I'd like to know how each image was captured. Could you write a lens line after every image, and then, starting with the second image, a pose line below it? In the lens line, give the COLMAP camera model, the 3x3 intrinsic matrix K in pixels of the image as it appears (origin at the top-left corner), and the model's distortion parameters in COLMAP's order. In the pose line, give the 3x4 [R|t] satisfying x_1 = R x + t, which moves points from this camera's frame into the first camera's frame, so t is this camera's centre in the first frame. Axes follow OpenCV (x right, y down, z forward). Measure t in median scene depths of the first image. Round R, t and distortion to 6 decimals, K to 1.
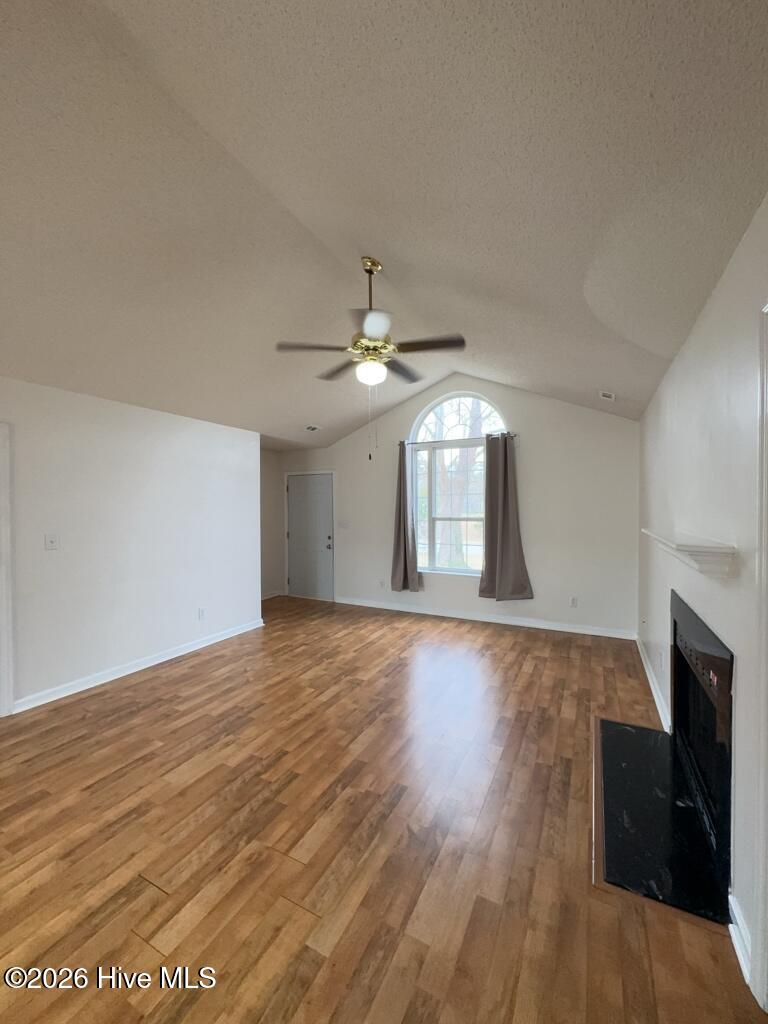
lens RADIAL K [[407.7, 0, 383.5], [0, 407.7, 516.6], [0, 0, 1]] dist [-0.000246, 0.000604]
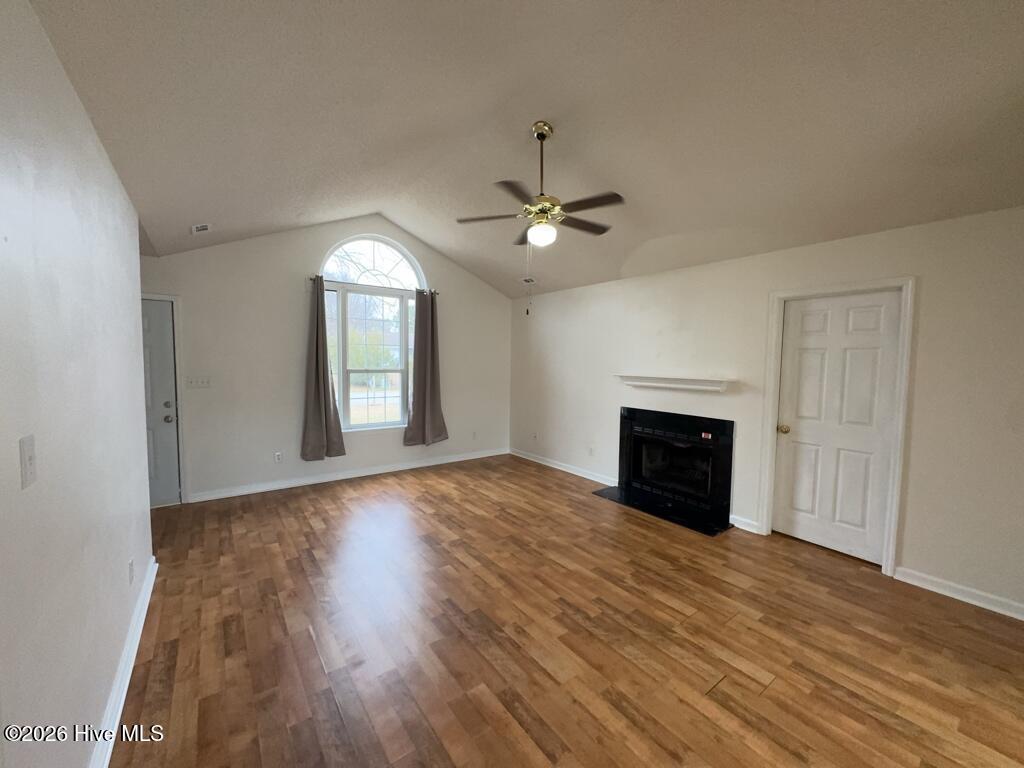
lens RADIAL K [[407.7, 0, 511.0], [0, 407.7, 388.7], [0, 0, 1]] dist [-0.000246, 0.000604]
pose [[0.439880, -0.055081, 0.896366, -0.857639], [0.007299, 0.998304, 0.057763, -0.008058], [-0.898027, -0.018866, 0.439536, 0.484657]]
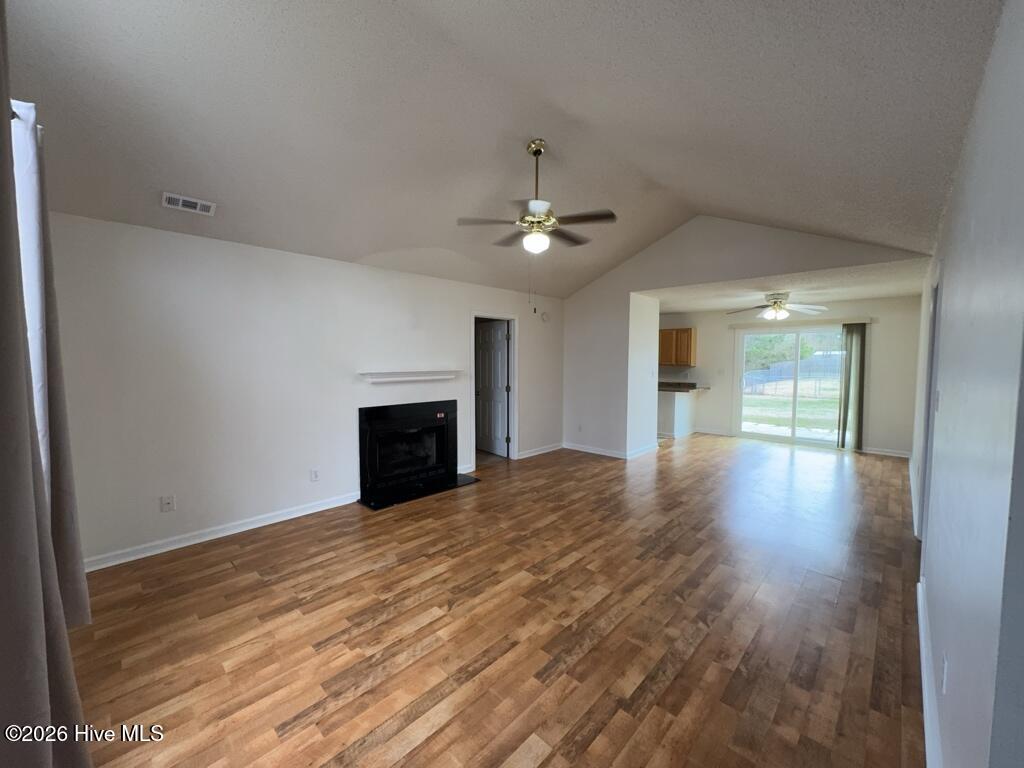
lens RADIAL K [[407.7, 0, 516.1], [0, 407.7, 378.1], [0, 0, 1]] dist [-0.000246, 0.000604]
pose [[-0.961214, -0.011507, 0.275562, -0.252703], [0.008377, 0.997450, 0.070872, -0.037147], [-0.275675, 0.070432, -0.958667, 1.792262]]
